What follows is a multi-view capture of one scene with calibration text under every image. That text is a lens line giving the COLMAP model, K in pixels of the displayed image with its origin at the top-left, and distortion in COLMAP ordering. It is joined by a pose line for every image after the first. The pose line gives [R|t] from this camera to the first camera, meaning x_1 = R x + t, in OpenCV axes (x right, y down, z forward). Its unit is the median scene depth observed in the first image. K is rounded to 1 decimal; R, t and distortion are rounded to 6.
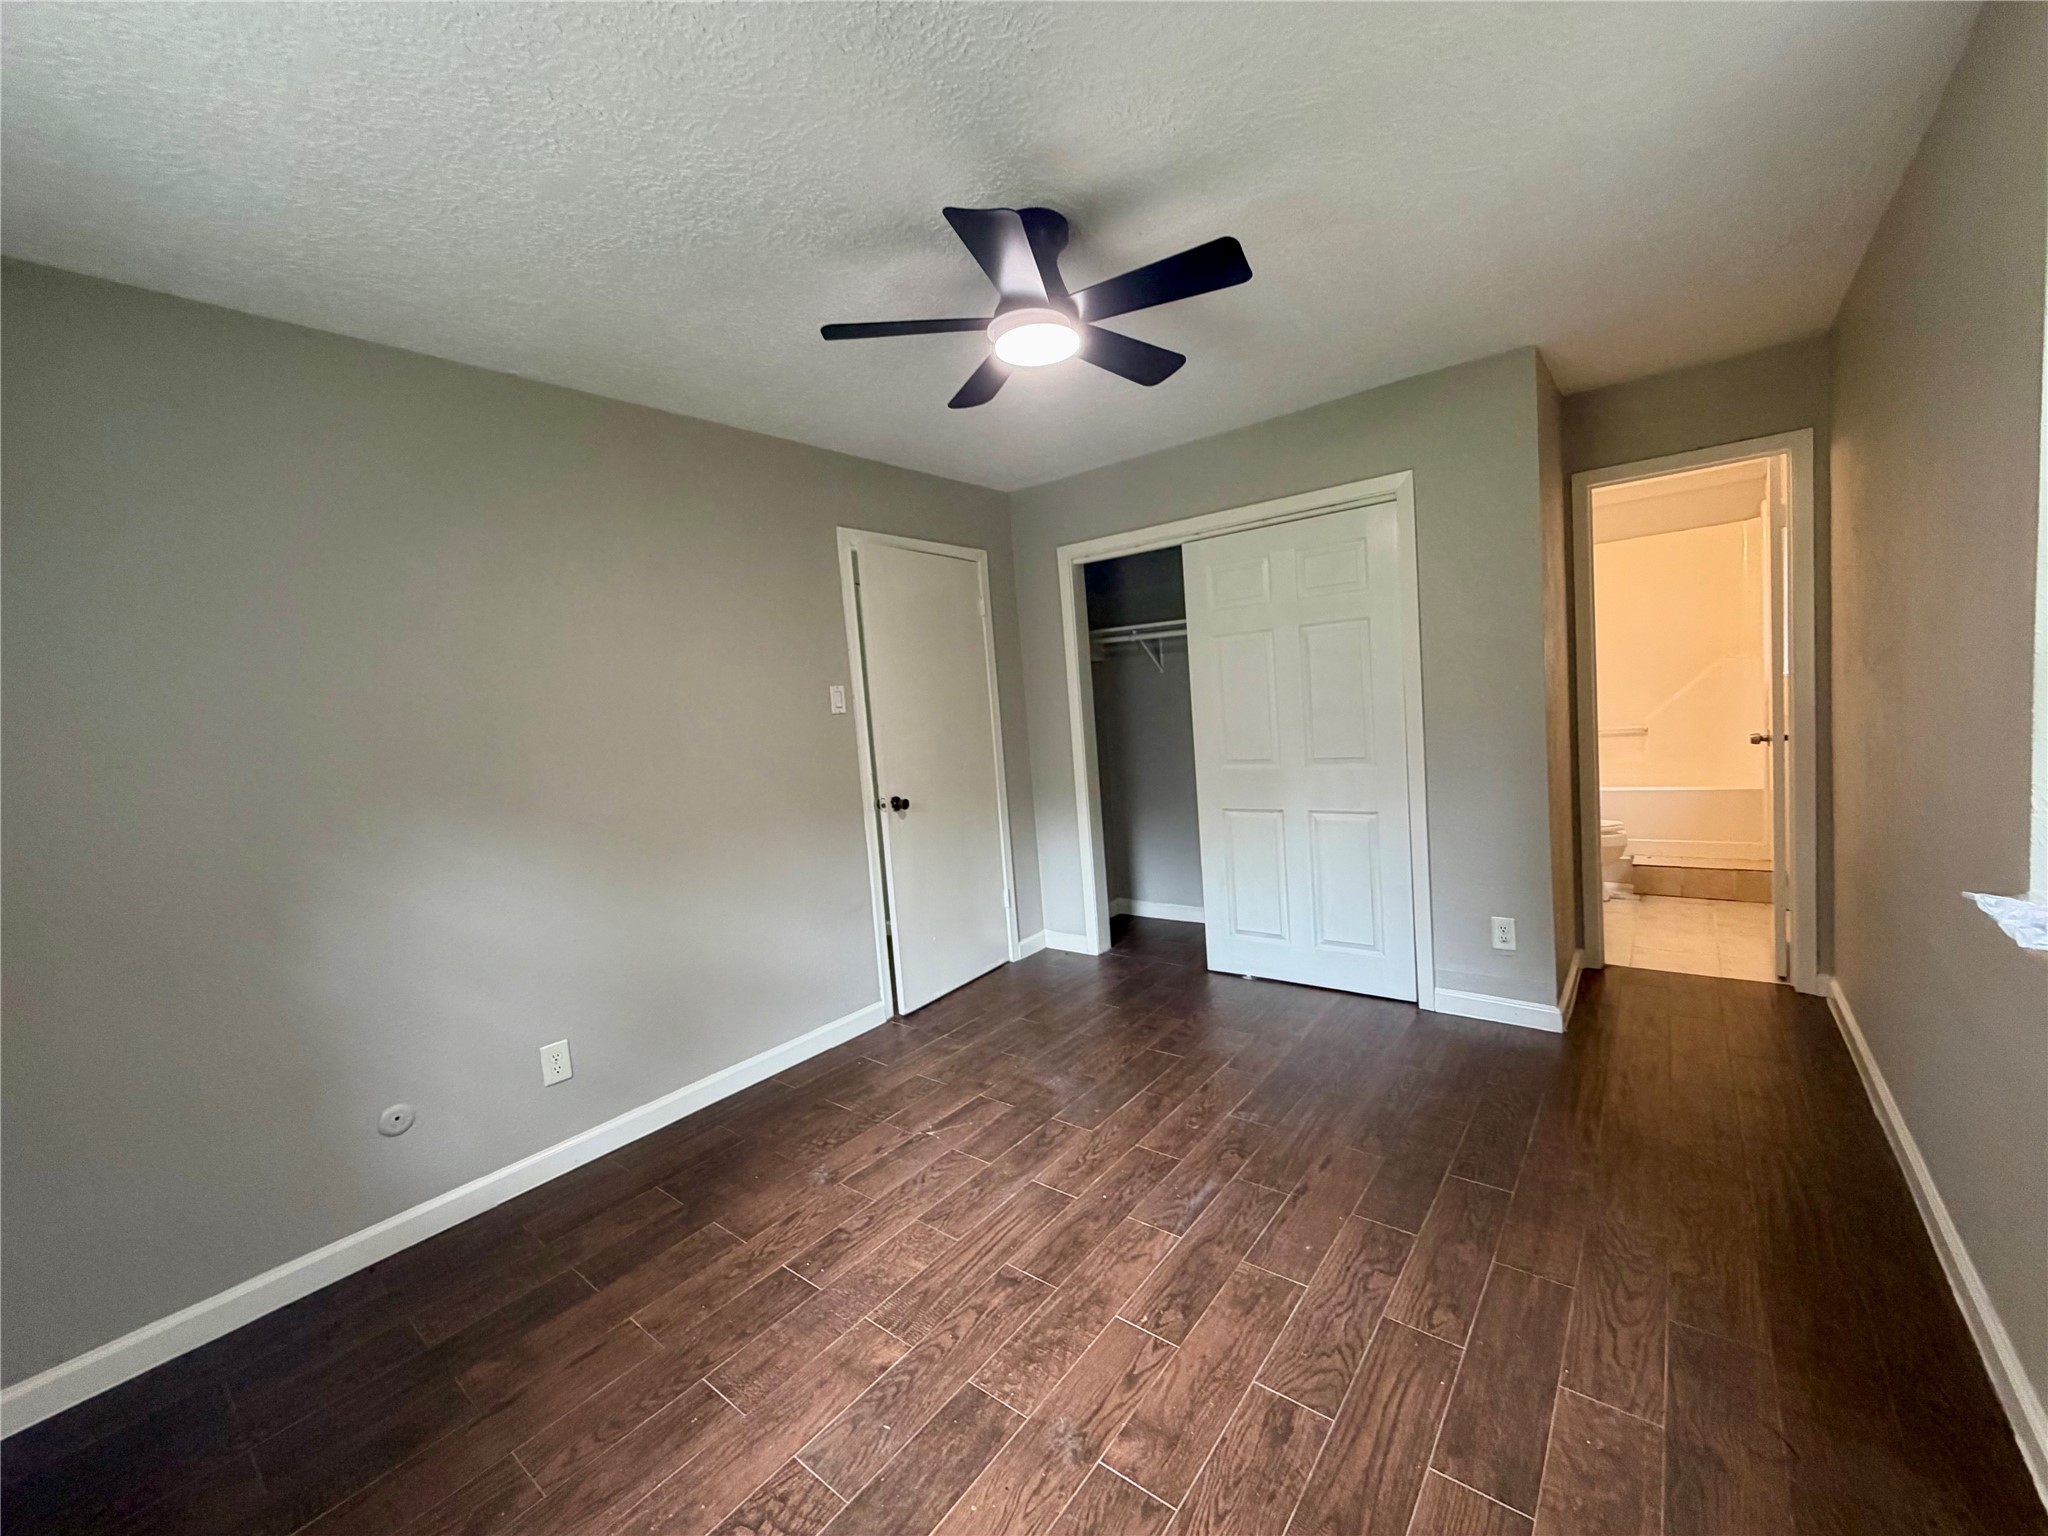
lens RADIAL K [[820.2, 0, 1024.7], [0, 820.2, 765.8], [0, 0, 1]] dist [0.004613, -0.000375]
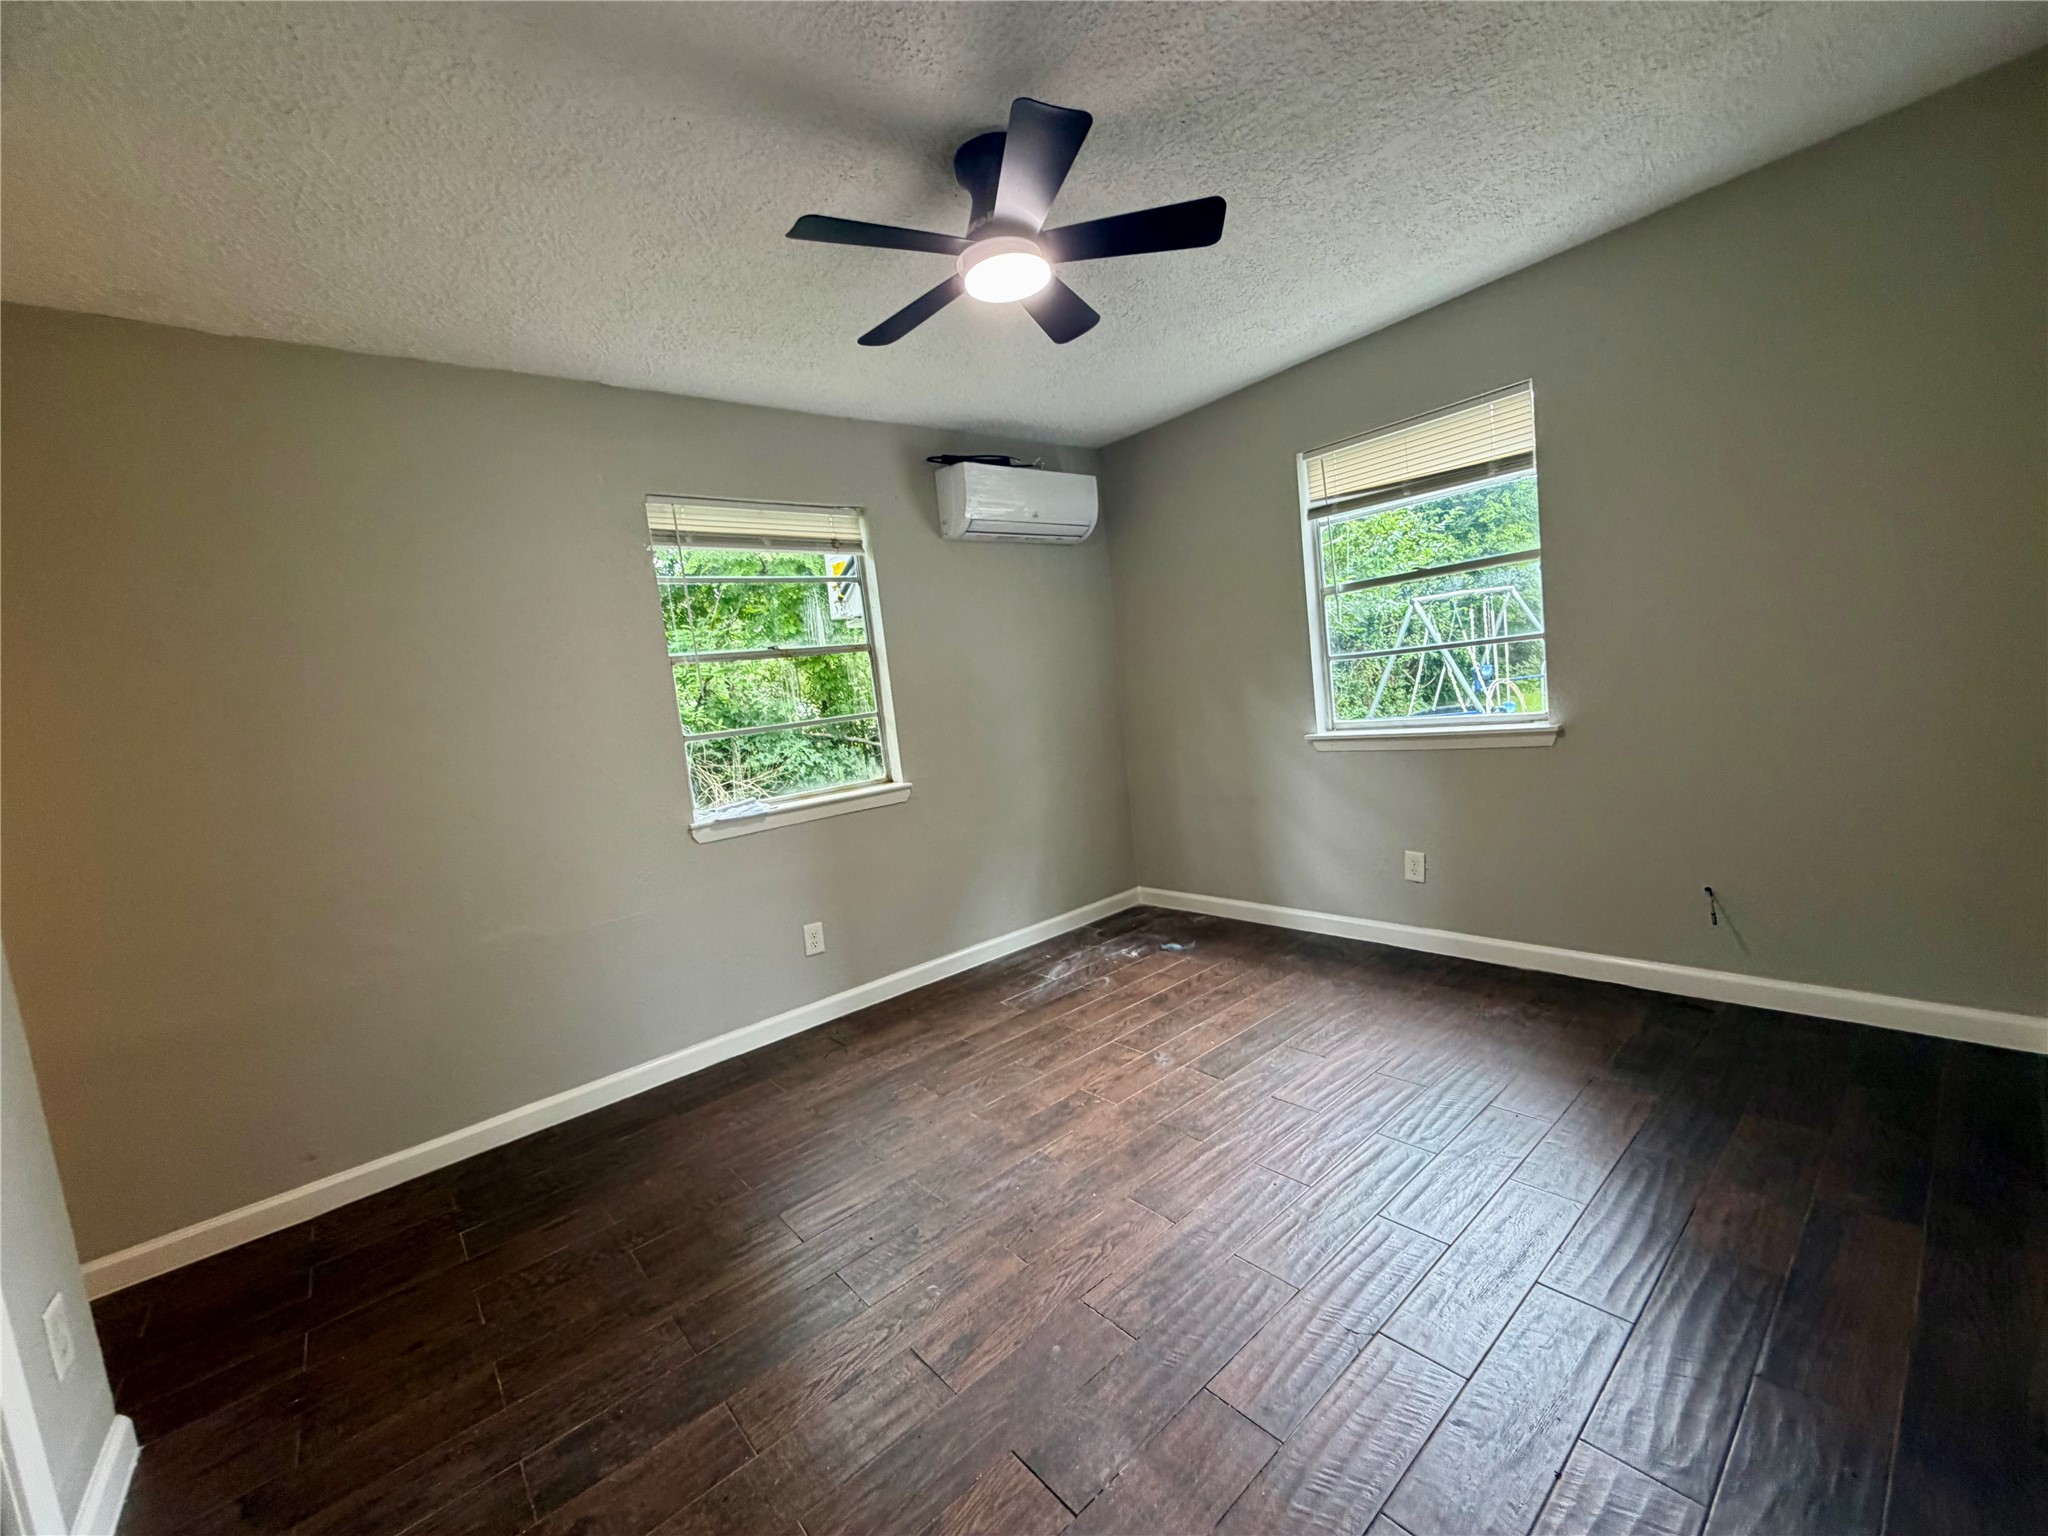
lens RADIAL K [[820.2, 0, 1022.0], [0, 820.2, 771.1], [0, 0, 1]] dist [0.004613, -0.000375]
pose [[-0.961041, 0.170772, 0.217343, -0.122175], [0.206694, 0.966067, 0.154893, -0.096480], [-0.183517, 0.193782, -0.963727, 2.170329]]
